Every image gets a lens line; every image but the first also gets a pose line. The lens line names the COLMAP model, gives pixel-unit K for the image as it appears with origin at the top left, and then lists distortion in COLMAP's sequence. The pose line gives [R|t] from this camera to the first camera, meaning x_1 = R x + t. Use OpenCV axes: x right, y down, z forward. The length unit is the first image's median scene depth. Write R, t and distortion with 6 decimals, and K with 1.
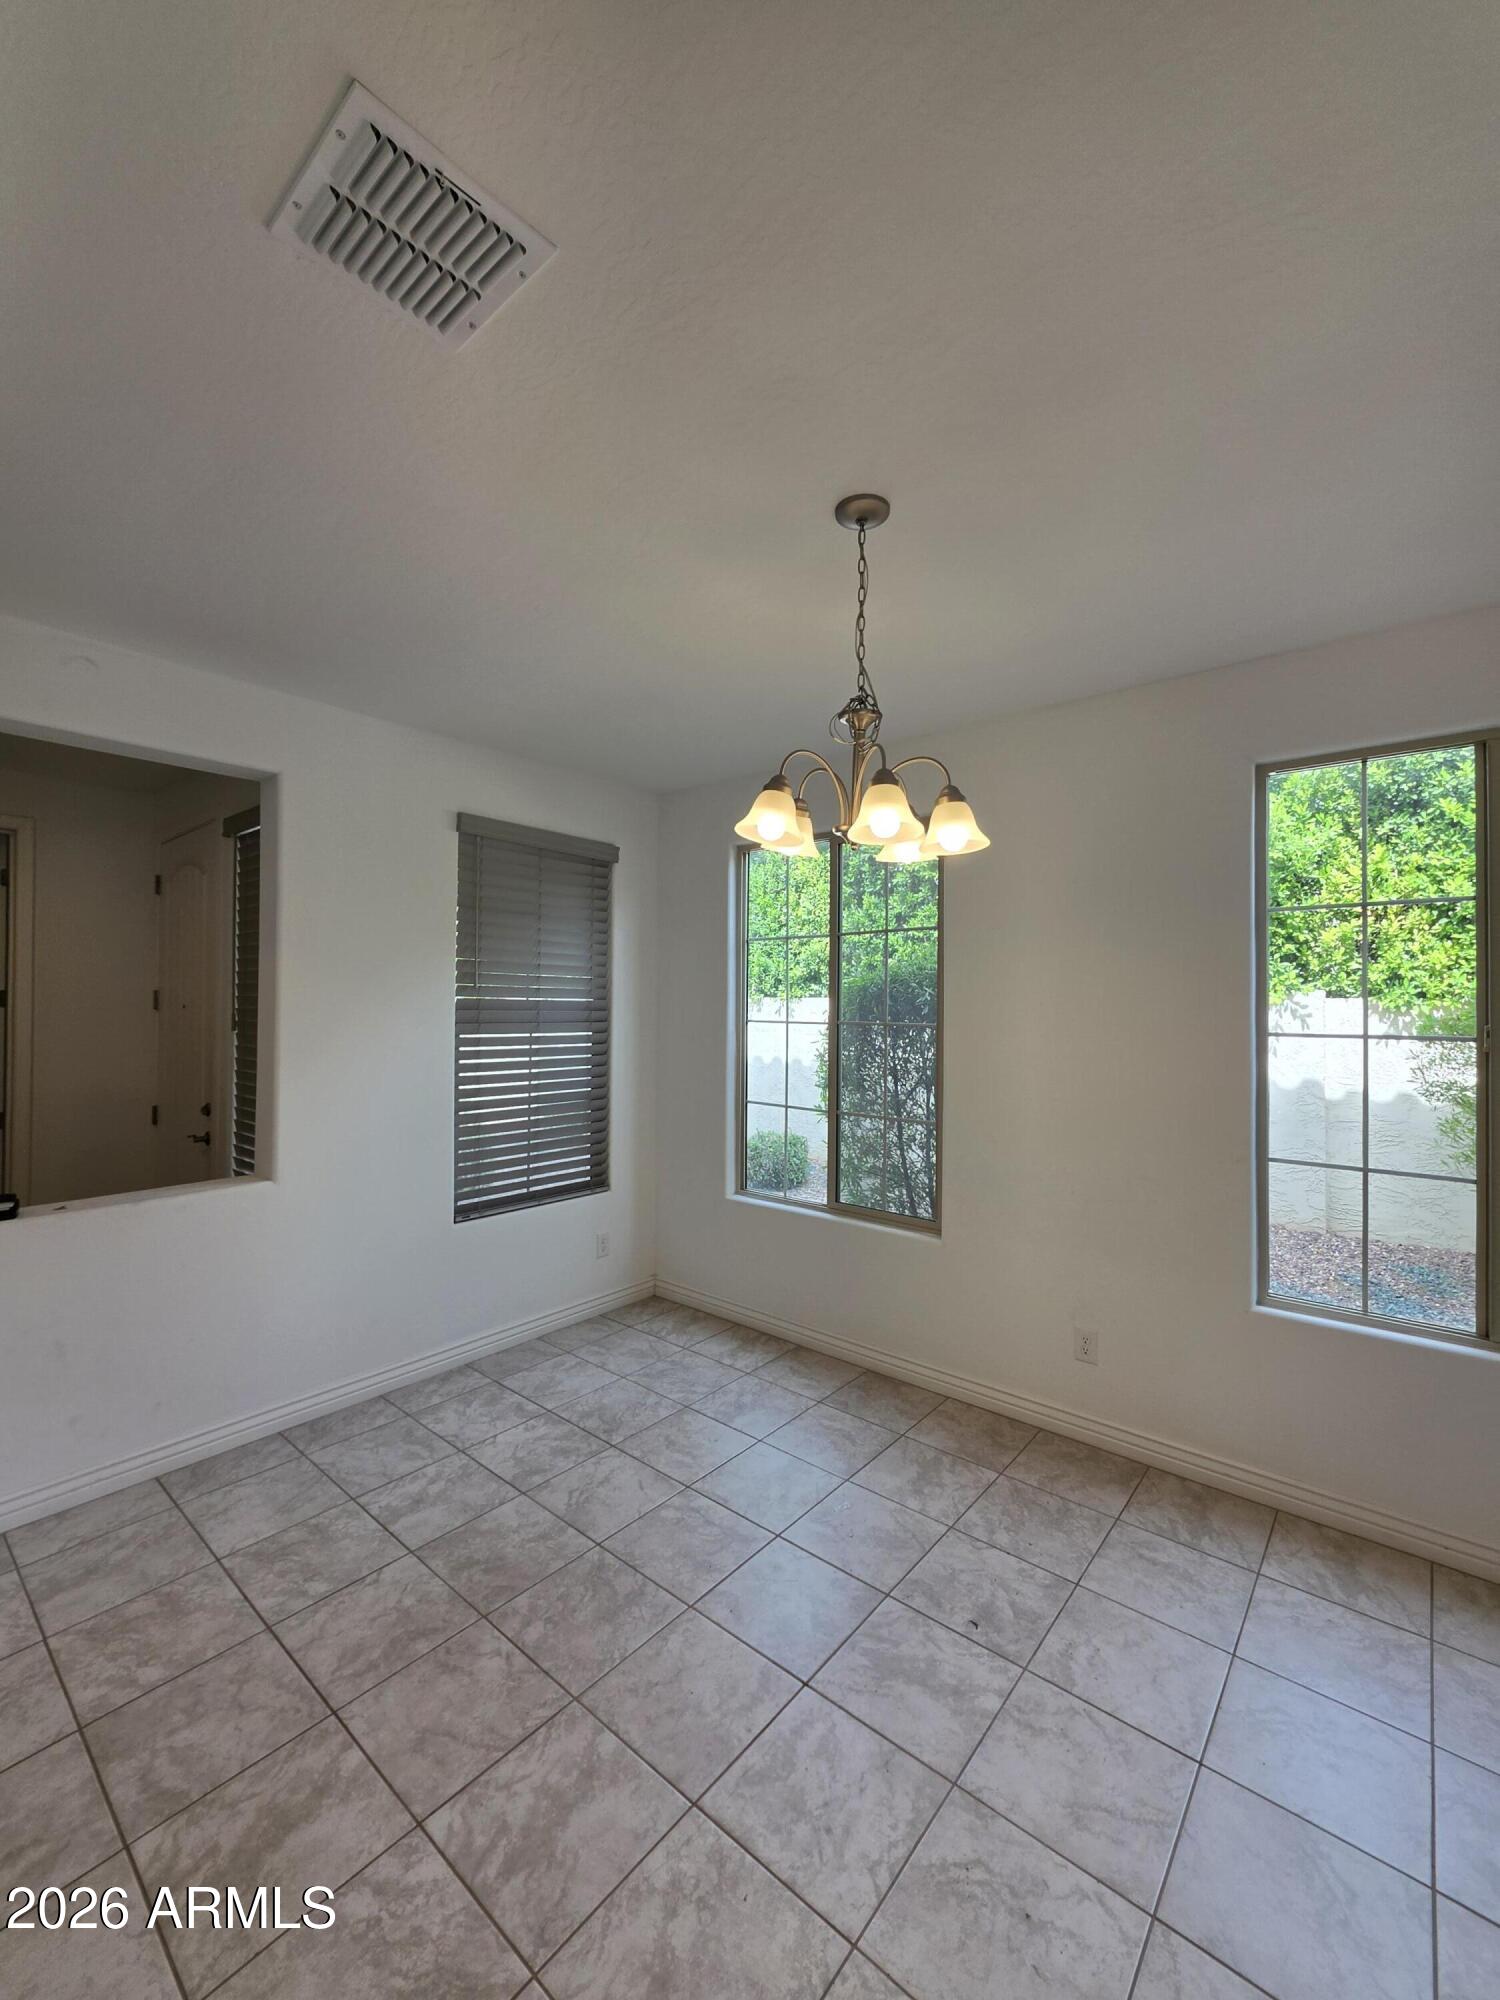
lens RADIAL K [[811.0, 0, 743.4], [0, 811.0, 997.6], [0, 0, 1]] dist [-0.000794, 0.000462]
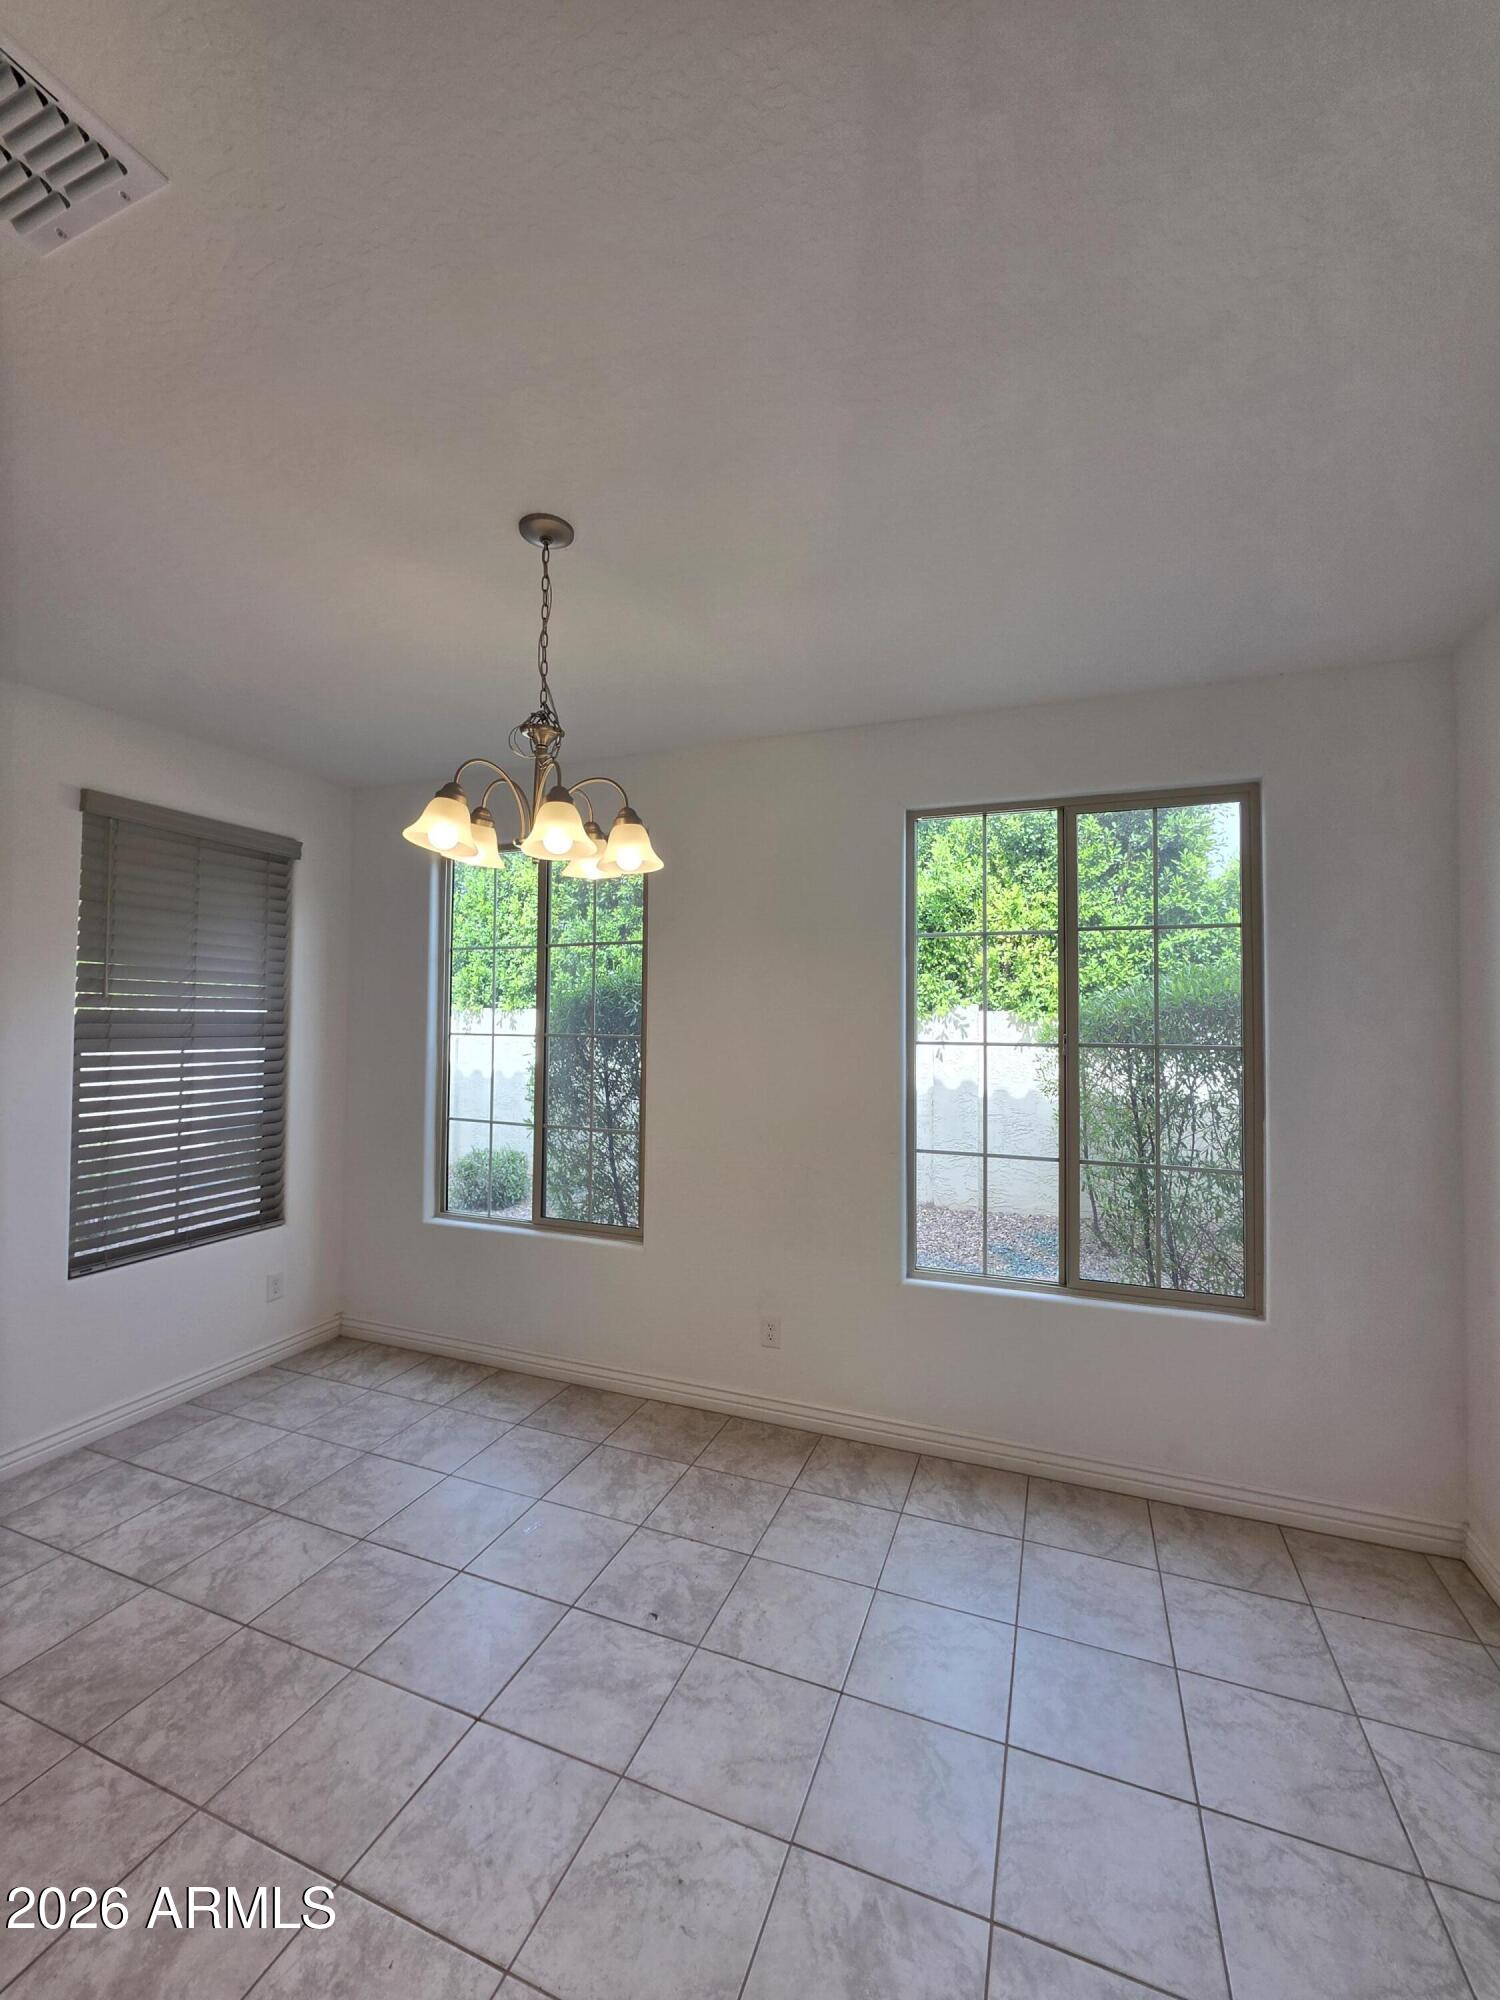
lens RADIAL K [[811.0, 0, 743.4], [0, 811.0, 997.6], [0, 0, 1]] dist [-0.000794, 0.000462]
pose [[0.947107, 0.007681, 0.320825, 0.041685], [-0.003295, 0.999894, -0.014212, -0.002067], [-0.320900, 0.012403, 0.947032, -0.021356]]
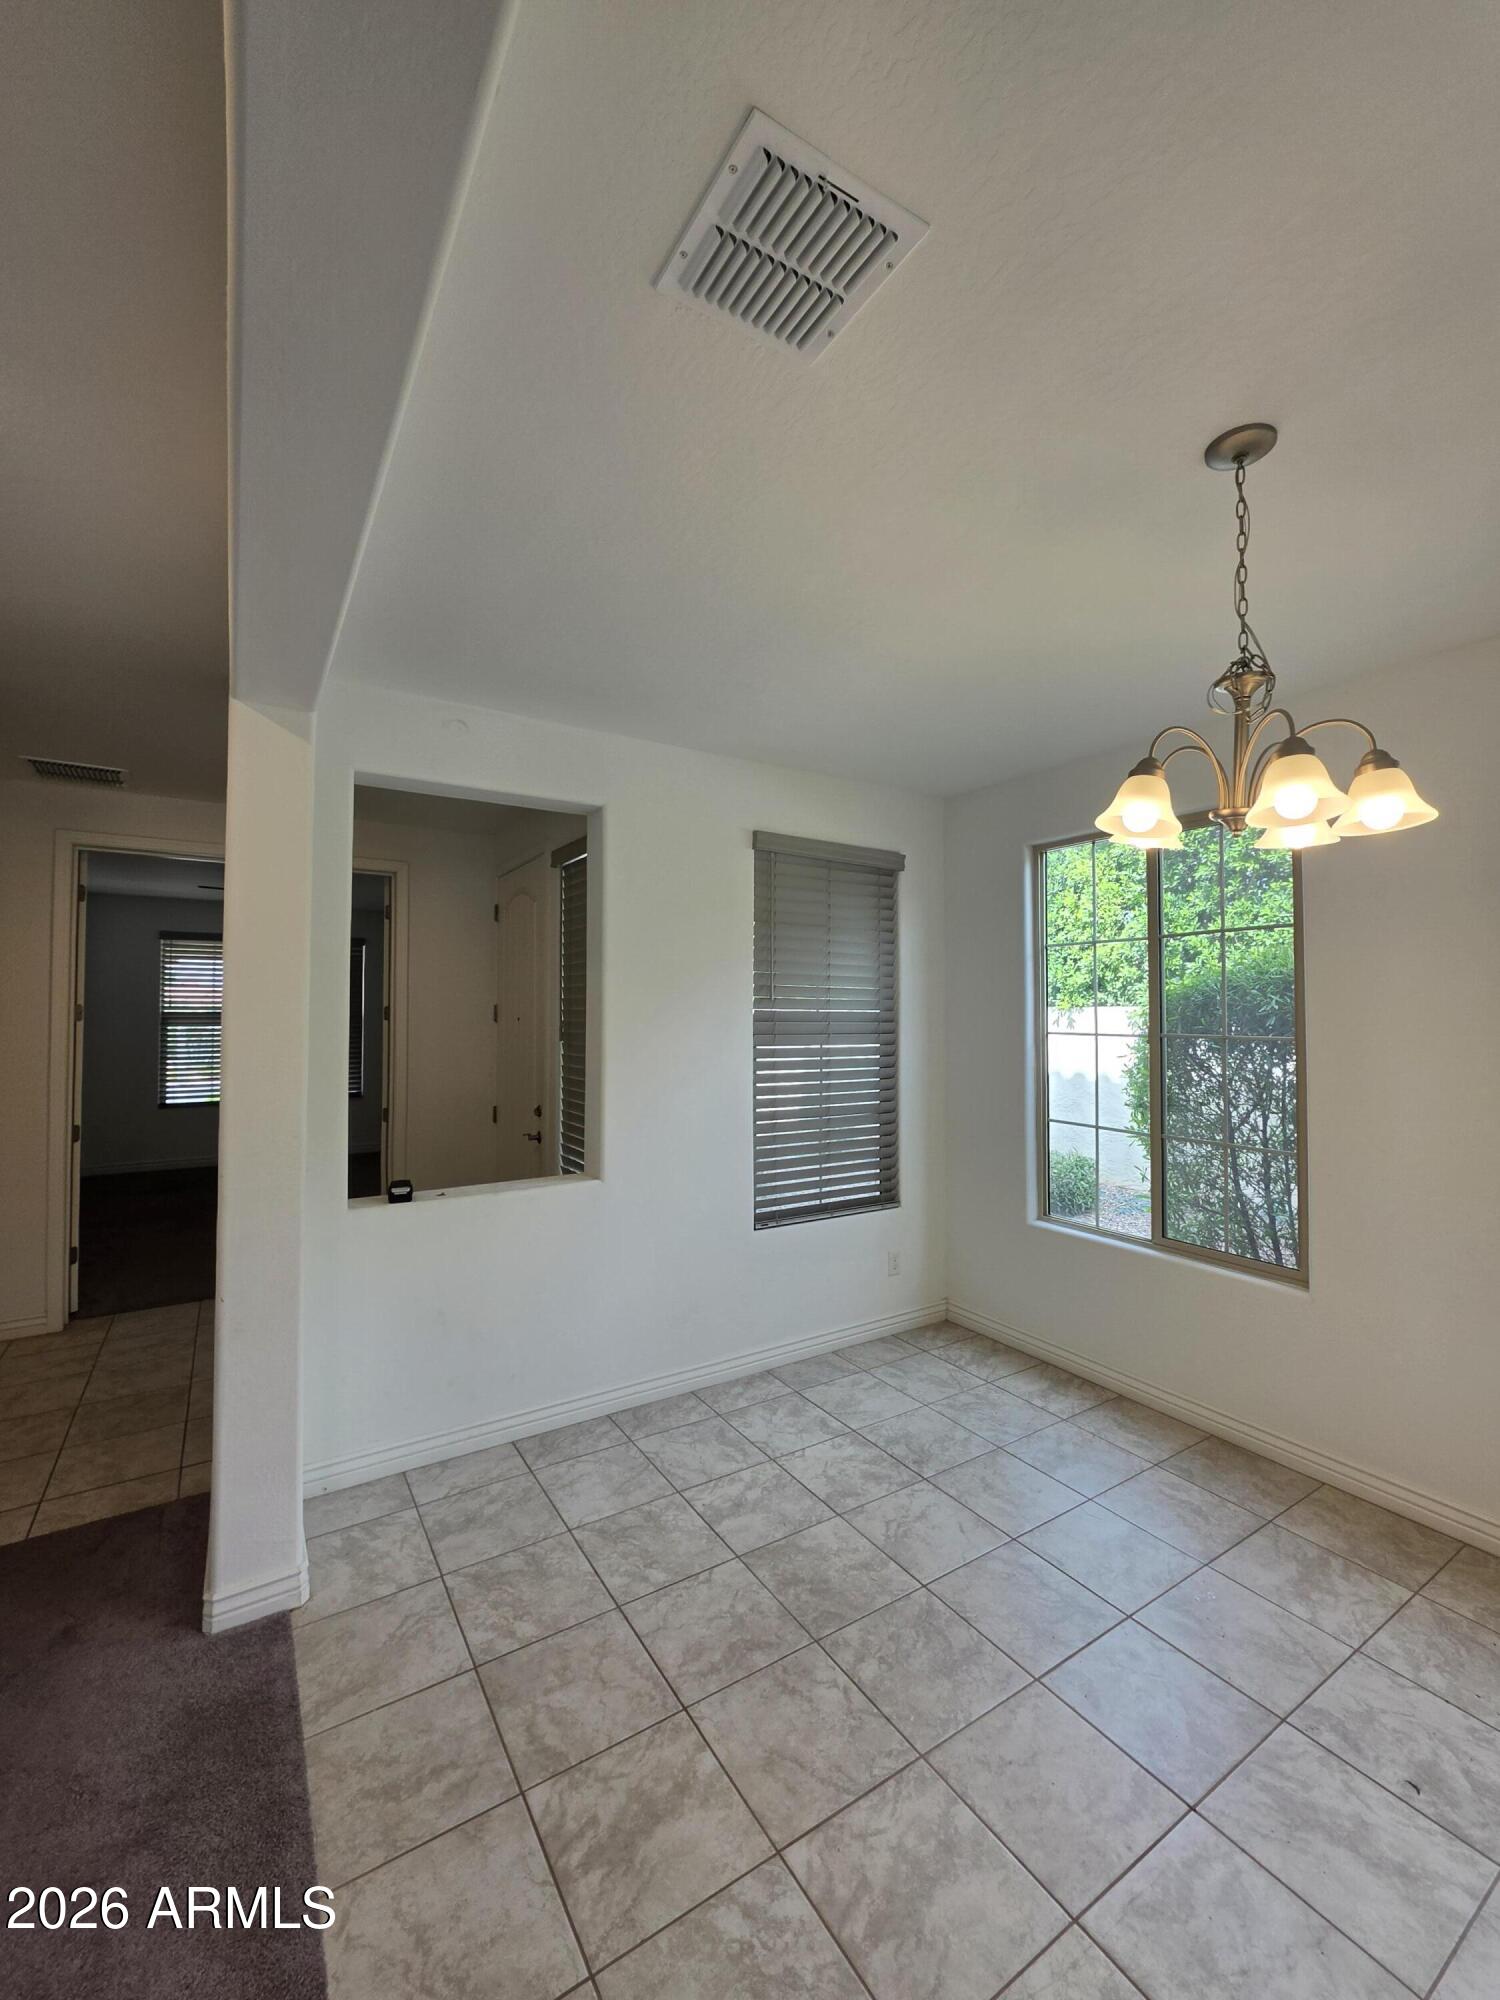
lens RADIAL K [[812.1, 0, 750.6], [0, 812.1, 992.4], [0, 0, 1]] dist [-0.001222, 0.000064]
pose [[0.955105, -0.012686, -0.295997, -0.073076], [0.007091, 0.999775, -0.019967, -0.002064], [0.296184, 0.016972, 0.954980, 0.018905]]
